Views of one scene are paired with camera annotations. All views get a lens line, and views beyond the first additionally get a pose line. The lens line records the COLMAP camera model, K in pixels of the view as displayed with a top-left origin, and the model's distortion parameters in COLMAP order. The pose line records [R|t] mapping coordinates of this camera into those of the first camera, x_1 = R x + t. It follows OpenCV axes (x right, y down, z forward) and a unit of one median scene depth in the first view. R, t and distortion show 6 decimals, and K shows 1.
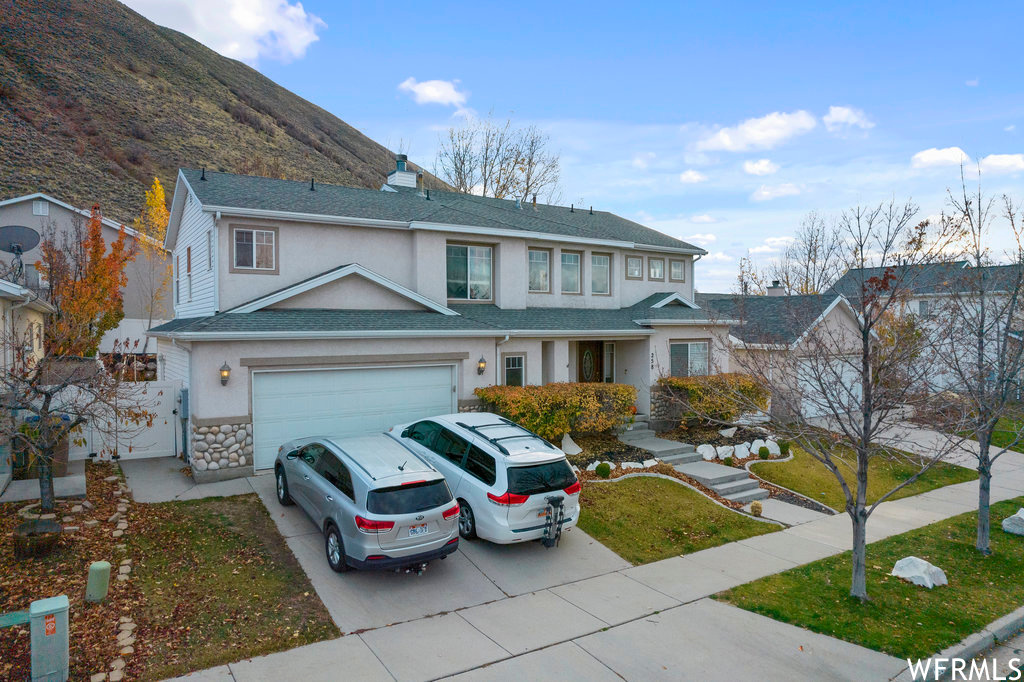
lens RADIAL K [[655.6, 0, 510.8], [0, 655.6, 338.3], [0, 0, 1]] dist [-0.087728, 0.081988]
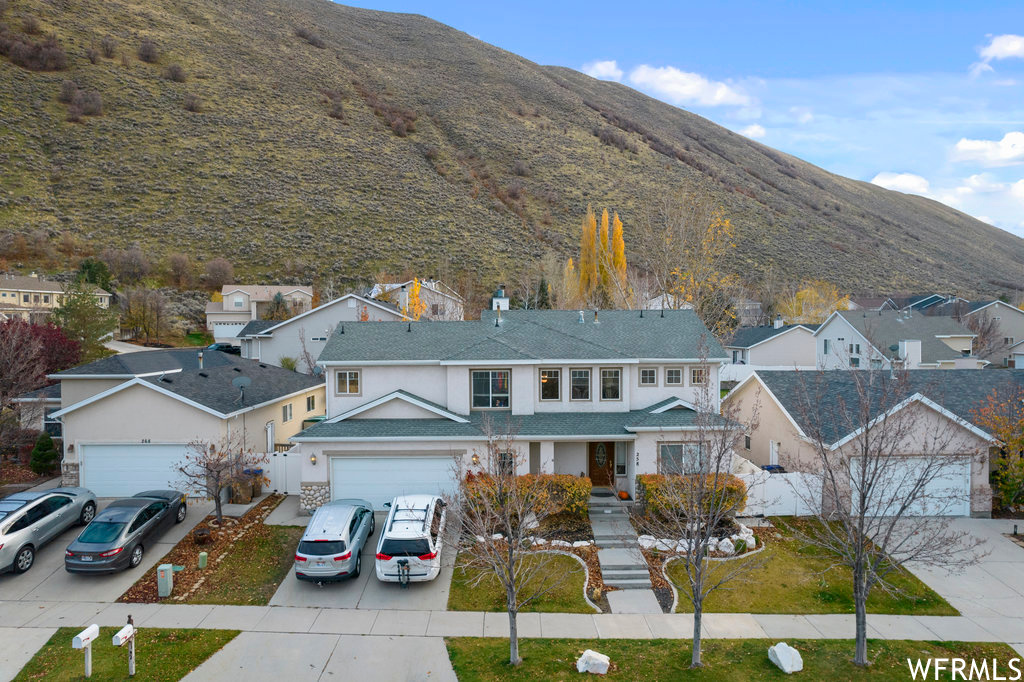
lens RADIAL K [[655.6, 0, 510.8], [0, 655.6, 338.3], [0, 0, 1]] dist [-0.087728, 0.081988]
pose [[0.840236, 0.006669, -0.542180, 0.664360], [-0.005859, 0.999978, 0.003220, -0.191792], [0.542189, 0.000471, 0.840256, -0.165915]]
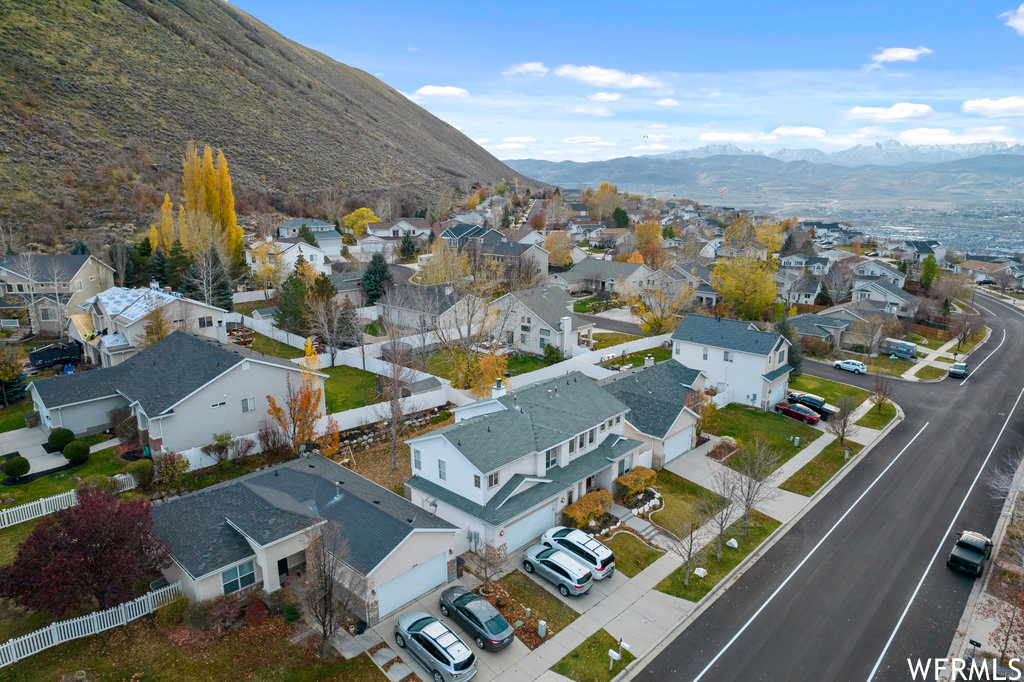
lens RADIAL K [[670.4, 0, 508.8], [0, 670.4, 301.9], [0, 0, 1]] dist [-0.081081, 0.091354]
pose [[0.973356, -0.038738, 0.226004, -0.688458], [0.000682, 0.986111, 0.166086, -0.990312], [-0.229299, -0.161507, 0.959863, -1.190746]]
